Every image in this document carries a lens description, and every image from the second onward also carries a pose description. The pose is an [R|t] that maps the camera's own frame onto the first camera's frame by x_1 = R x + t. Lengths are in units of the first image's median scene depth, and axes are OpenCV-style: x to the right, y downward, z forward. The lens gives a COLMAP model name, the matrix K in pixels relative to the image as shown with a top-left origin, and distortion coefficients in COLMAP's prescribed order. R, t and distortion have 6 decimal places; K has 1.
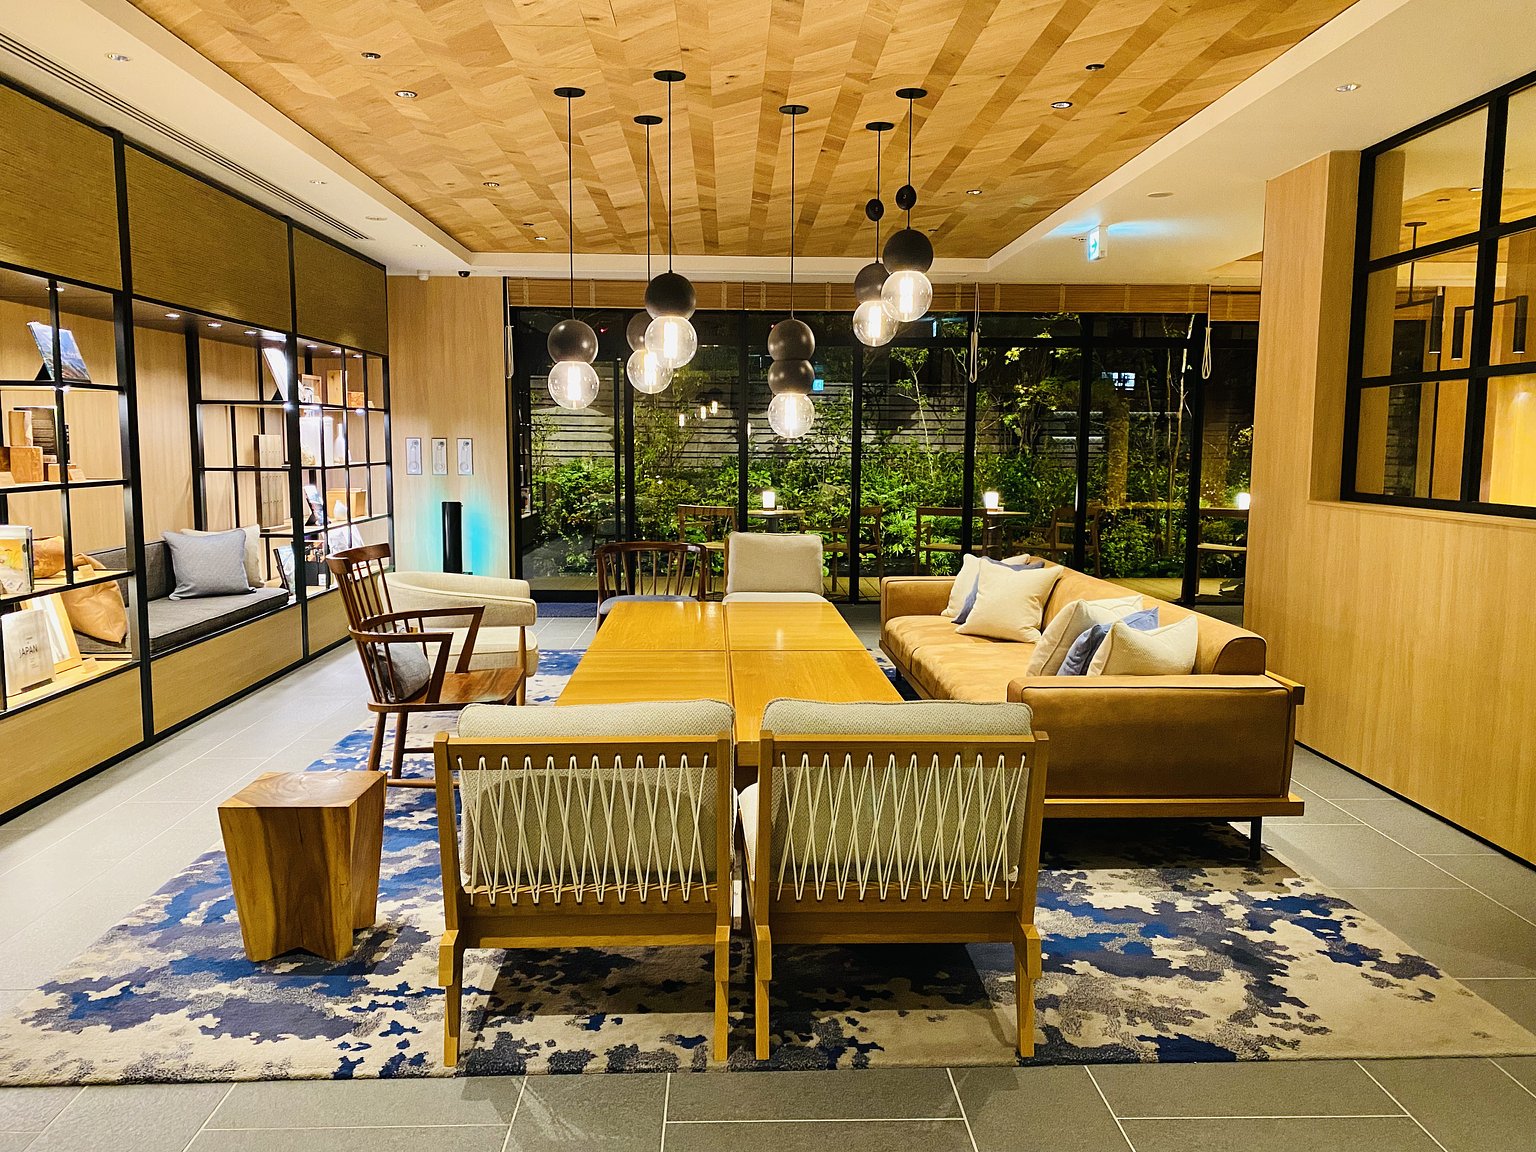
lens RADIAL K [[1168.8, 0, 765.9], [0, 1168.8, 578.5], [0, 0, 1]] dist [0.058430, -0.088548]
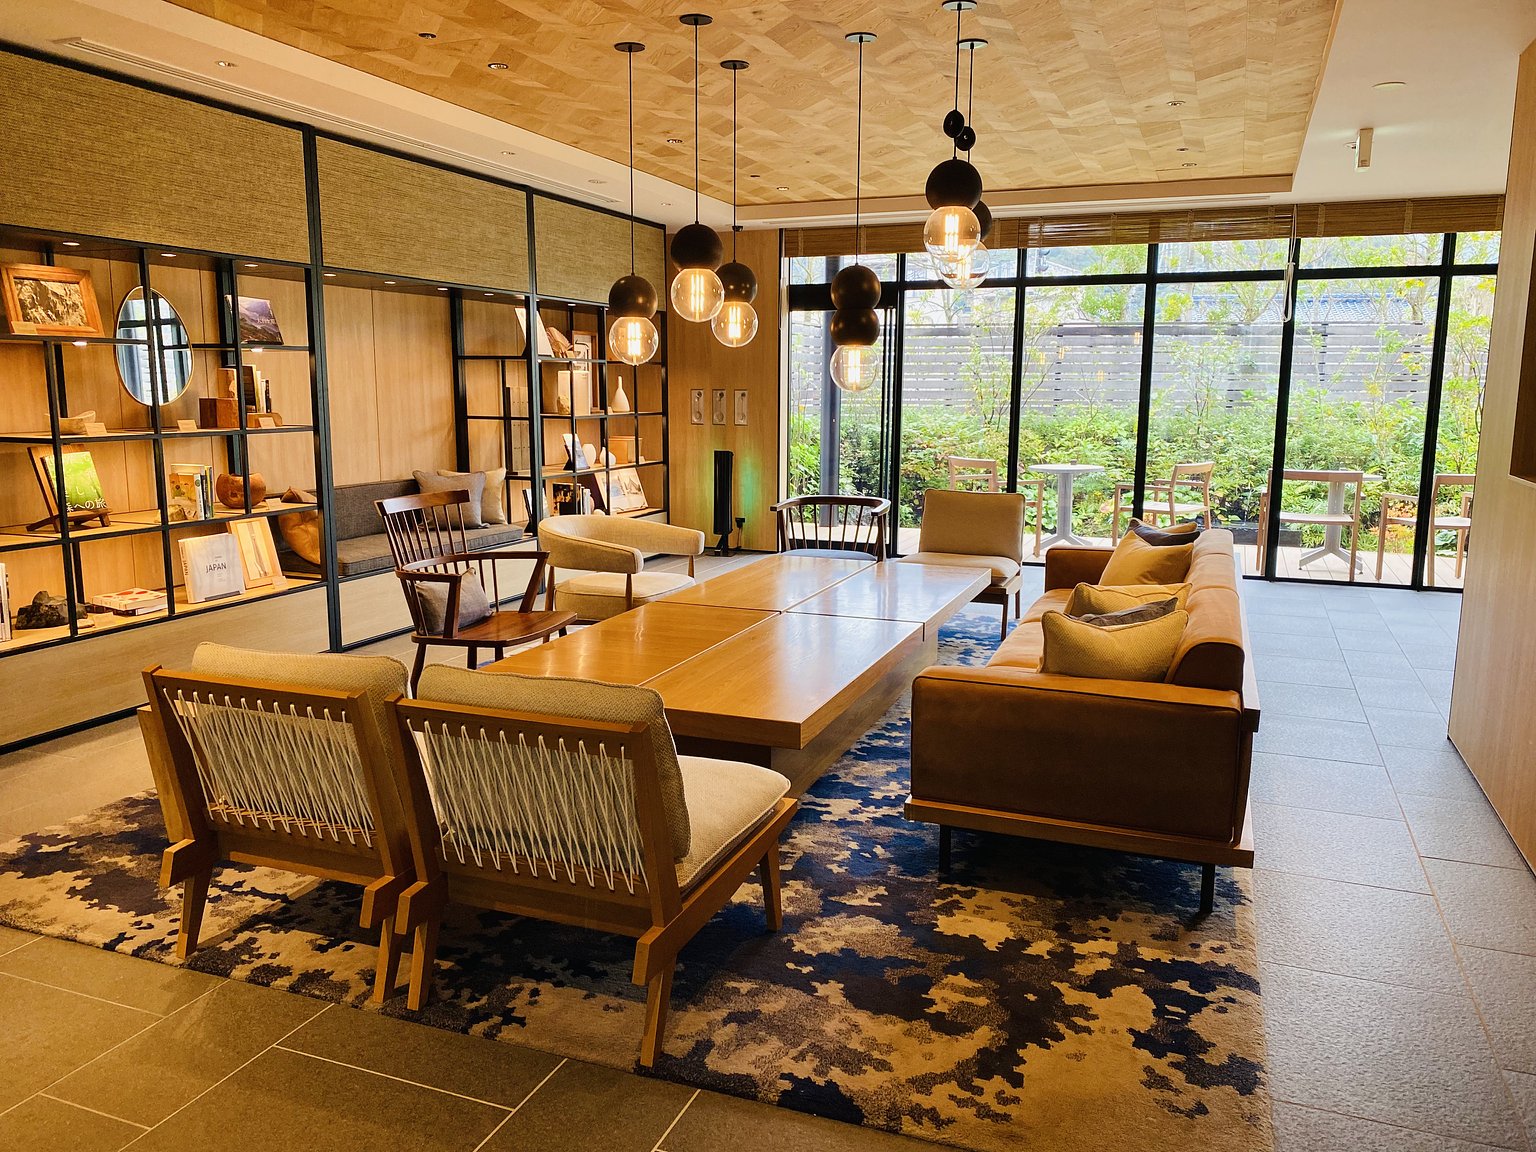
lens RADIAL K [[1168.8, 0, 759.0], [0, 1168.8, 577.9], [0, 0, 1]] dist [0.058430, -0.088548]
pose [[0.915805, 0.064458, -0.396417, 0.553854], [-0.046470, 0.997414, 0.054824, -0.031298], [0.398926, -0.031787, 0.916432, 0.161256]]
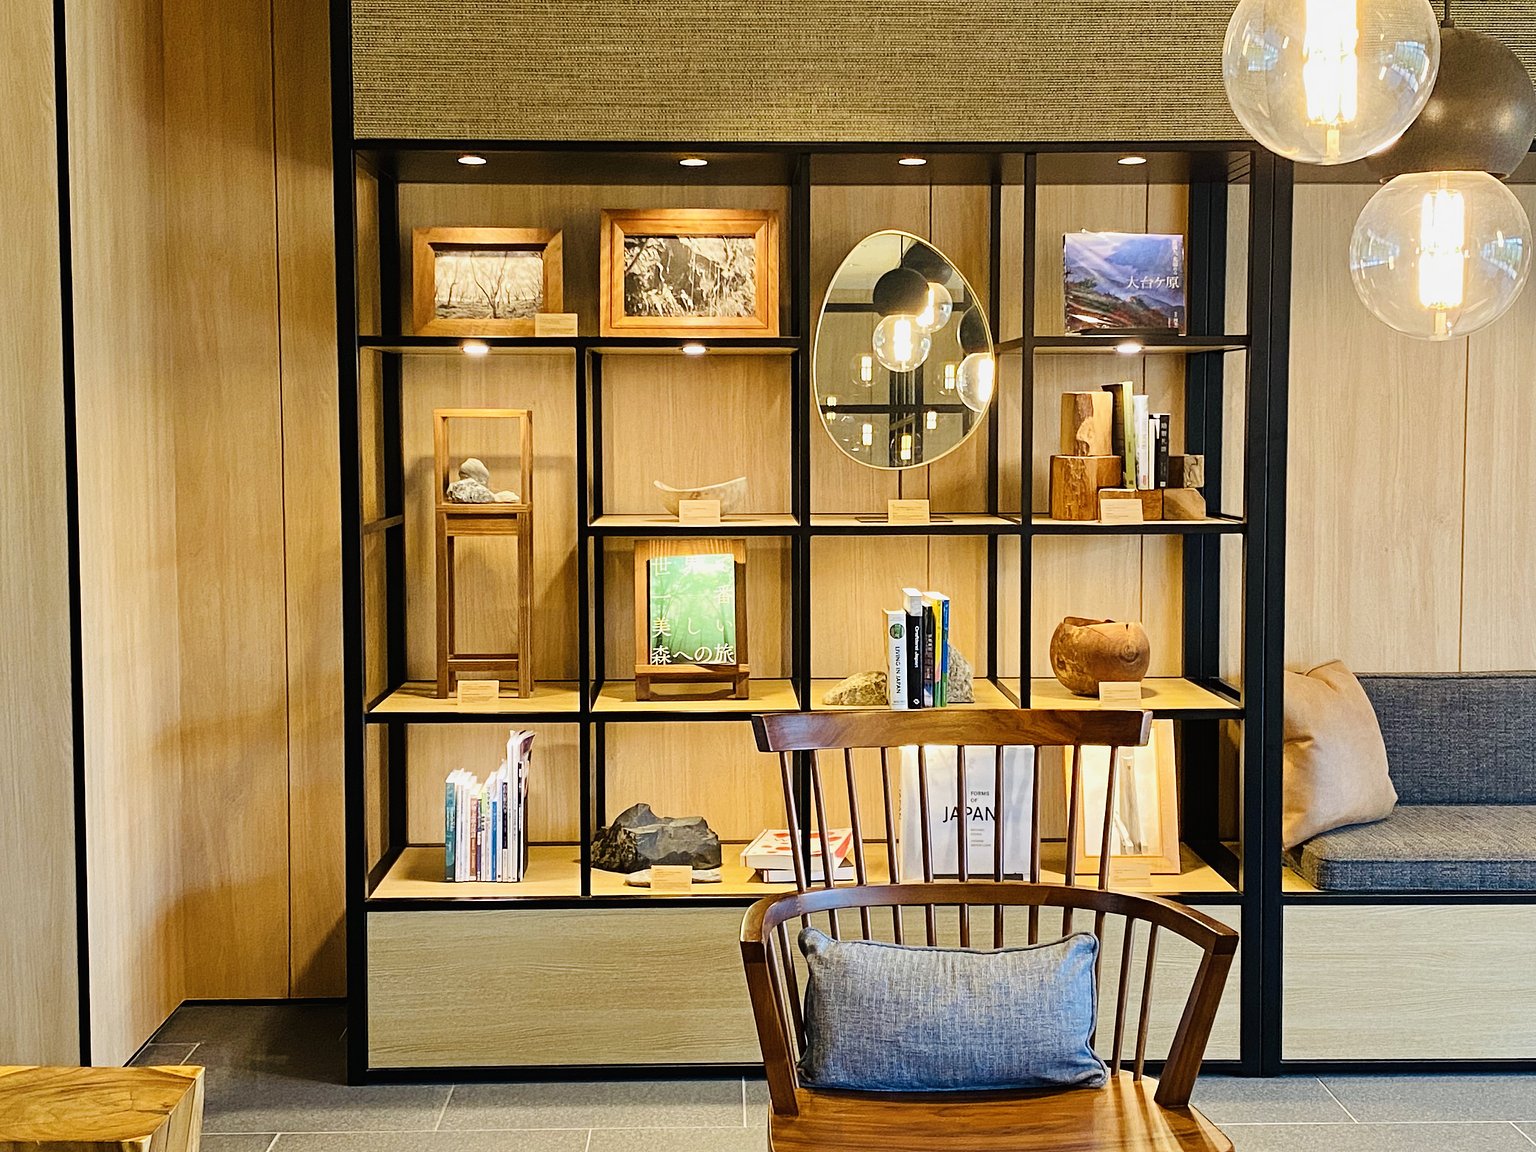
lens RADIAL K [[2104.2, 0, 774.0], [0, 2104.2, 585.7], [0, 0, 1]] dist [0.127247, 0.000000]
pose [[0.002366, 0.069741, -0.997562, 0.567618], [-0.115271, 0.990934, 0.069005, -0.160595], [0.993331, 0.114827, 0.010384, 1.319858]]
